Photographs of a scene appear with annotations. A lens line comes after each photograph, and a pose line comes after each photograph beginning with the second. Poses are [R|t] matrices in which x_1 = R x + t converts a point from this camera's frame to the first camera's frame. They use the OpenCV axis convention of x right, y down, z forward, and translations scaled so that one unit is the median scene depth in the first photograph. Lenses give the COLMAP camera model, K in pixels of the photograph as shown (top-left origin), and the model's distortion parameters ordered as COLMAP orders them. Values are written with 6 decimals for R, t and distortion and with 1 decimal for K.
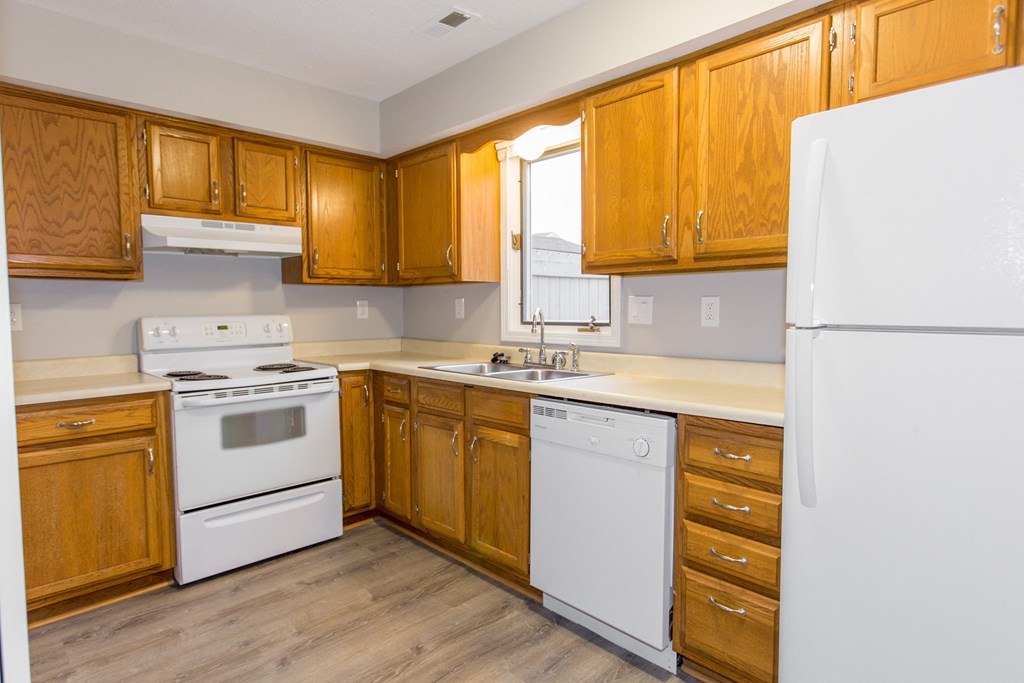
lens RADIAL K [[566.5, 0, 507.6], [0, 566.5, 342.6], [0, 0, 1]] dist [0.003642, 0.002174]
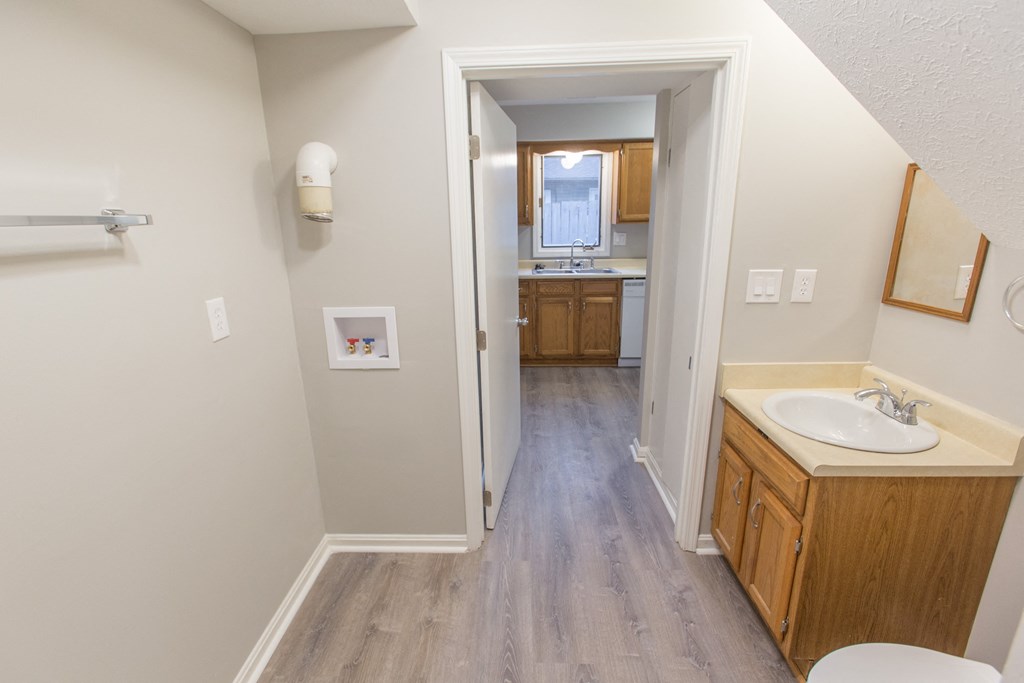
lens RADIAL K [[456.3, 0, 509.1], [0, 456.3, 335.4], [0, 0, 1]] dist [0.000935, 0.001257]
pose [[0.720275, -0.182800, 0.669170, -1.400656], [0.060204, 0.977487, 0.202223, -0.076763], [-0.691071, -0.105369, 0.715065, -0.047432]]
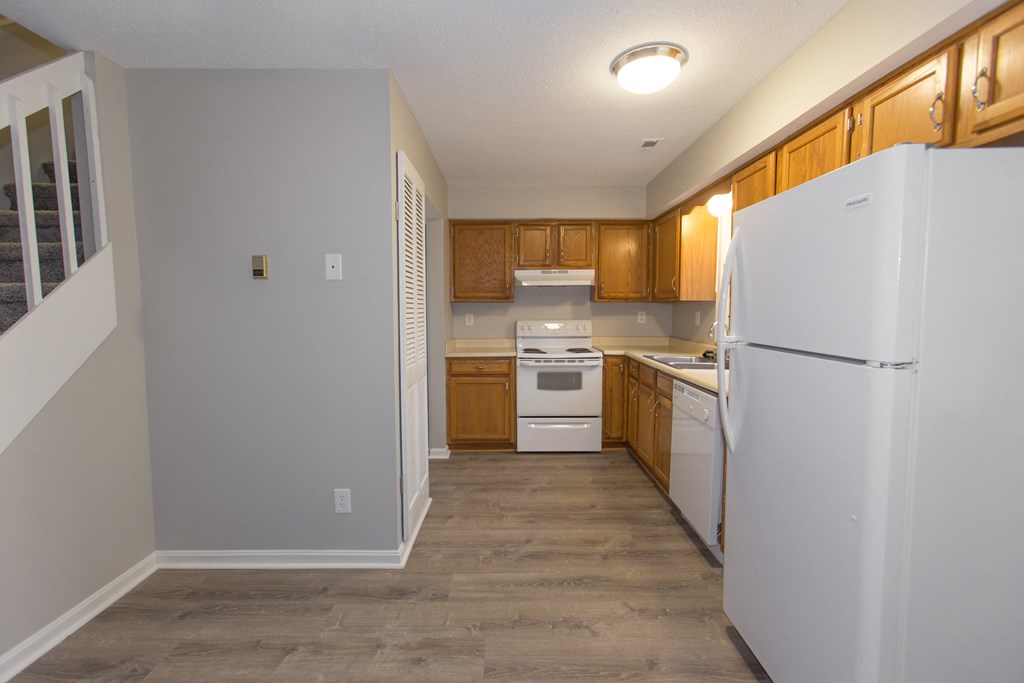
lens RADIAL K [[456.3, 0, 517.5], [0, 456.3, 346.4], [0, 0, 1]] dist [0.000935, 0.001257]
pose [[0.728142, 0.063148, -0.682512, 0.509438], [-0.047890, 0.998001, 0.041247, -0.020560], [0.683752, 0.002651, 0.729710, -0.196733]]
